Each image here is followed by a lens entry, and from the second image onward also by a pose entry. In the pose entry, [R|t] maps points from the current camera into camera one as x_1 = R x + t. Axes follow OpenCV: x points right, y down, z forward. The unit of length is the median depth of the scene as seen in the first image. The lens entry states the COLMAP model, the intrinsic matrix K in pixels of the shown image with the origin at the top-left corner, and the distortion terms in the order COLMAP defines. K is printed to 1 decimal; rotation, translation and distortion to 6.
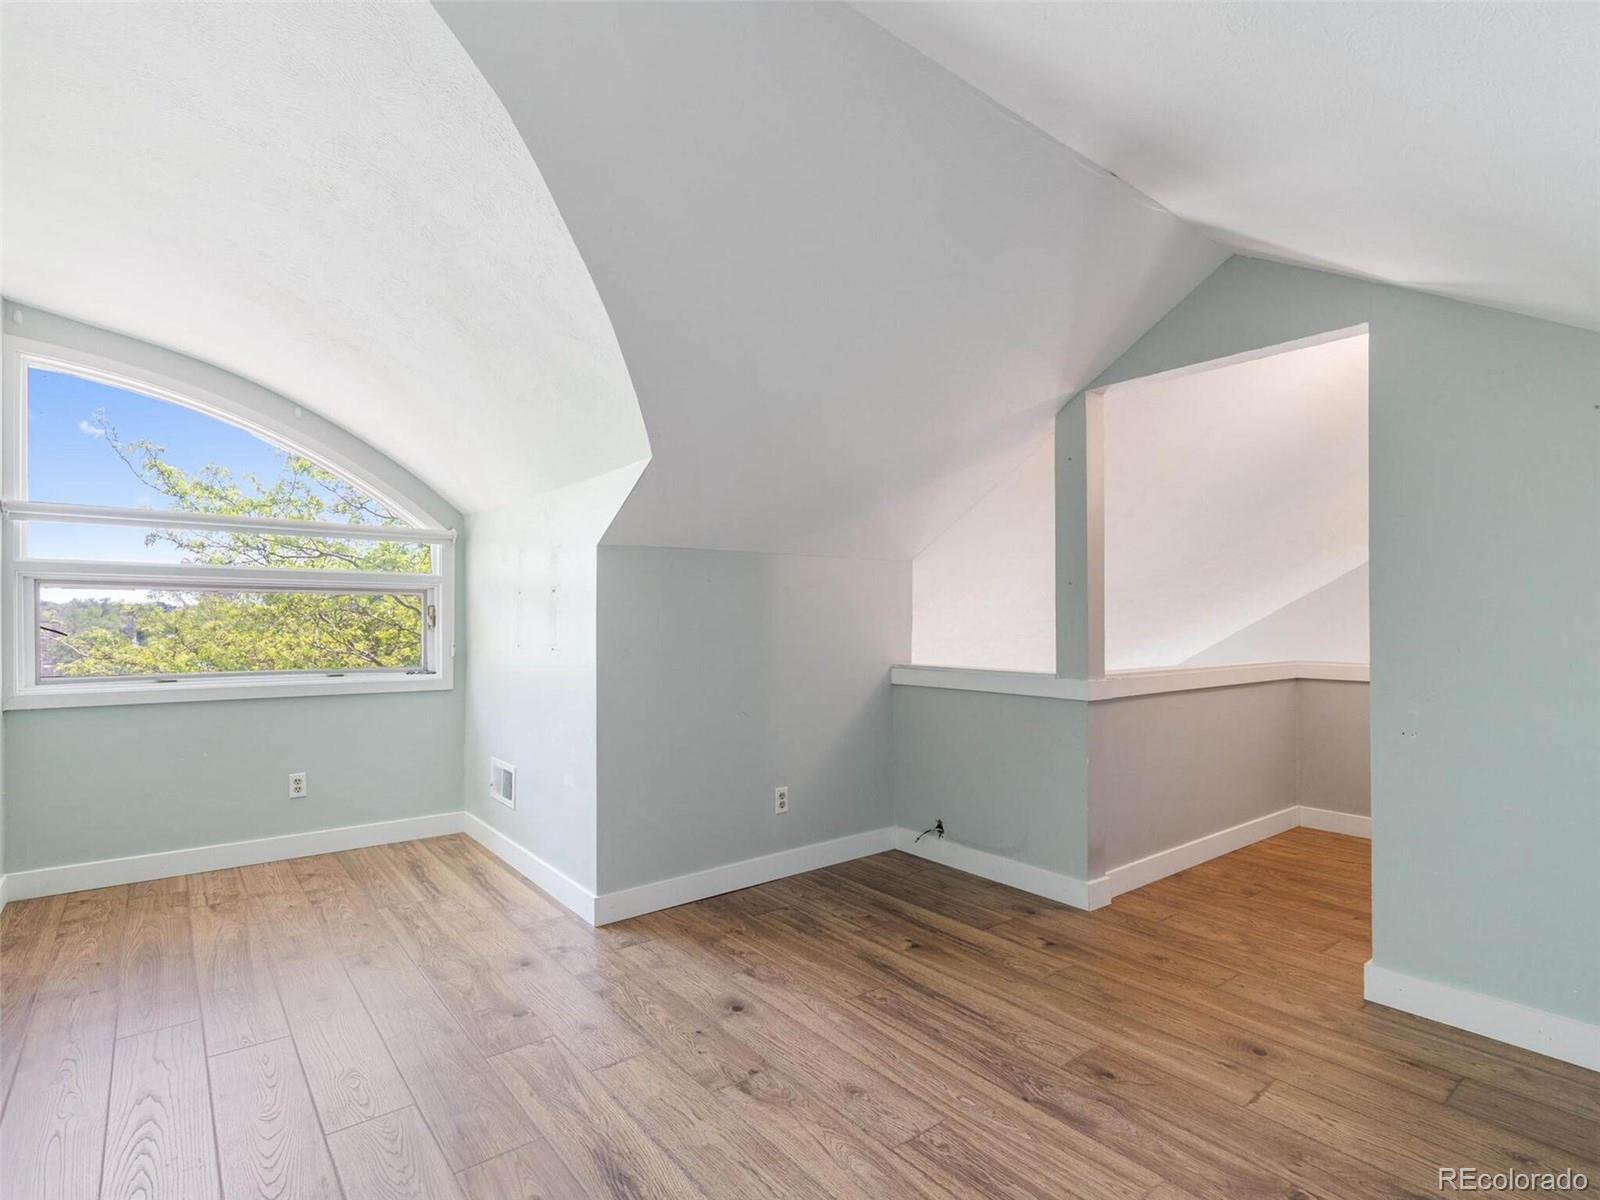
lens RADIAL K [[813.4, 0, 836.4], [0, 813.4, 621.2], [0, 0, 1]] dist [0.008449, -0.002364]
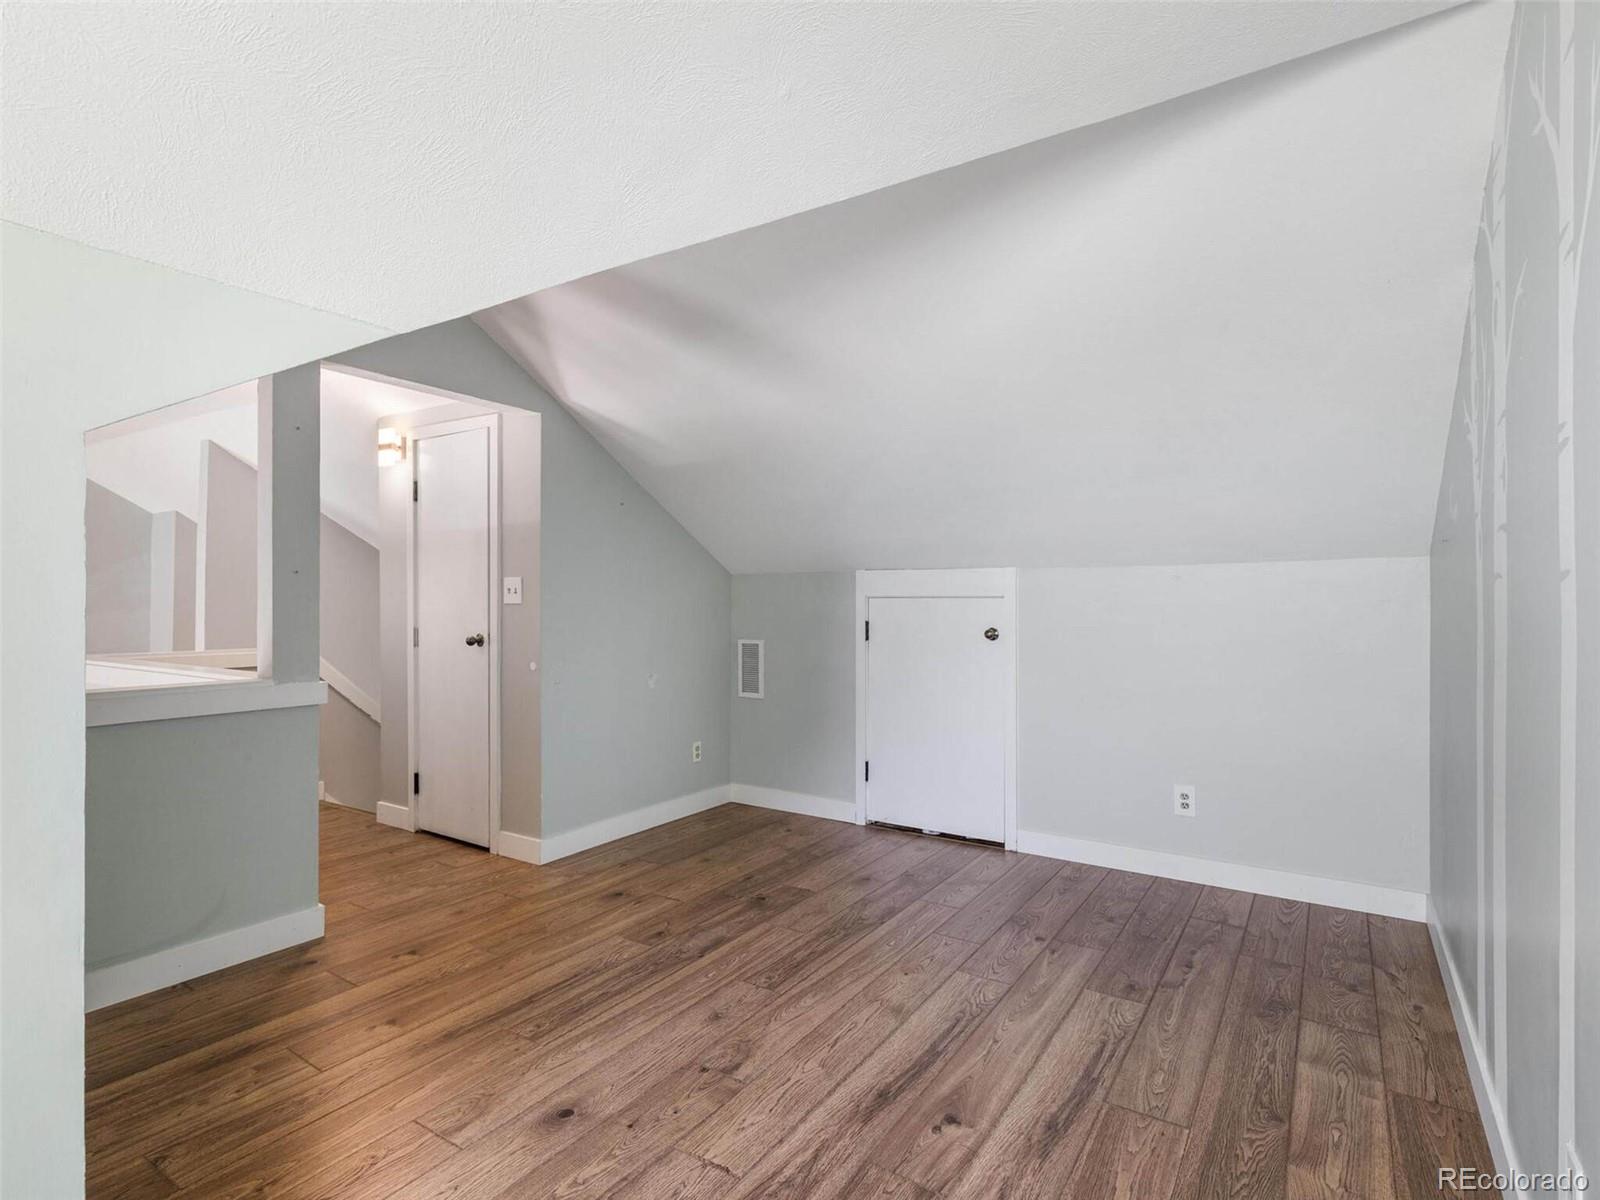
lens RADIAL K [[813.4, 0, 796.8], [0, 813.4, 602.7], [0, 0, 1]] dist [0.008449, -0.002364]
pose [[-0.287579, -0.000450, 0.957757, -0.779299], [-0.000039, 1.000000, 0.000458, -0.013424], [-0.957757, 0.000094, -0.287579, 0.842783]]
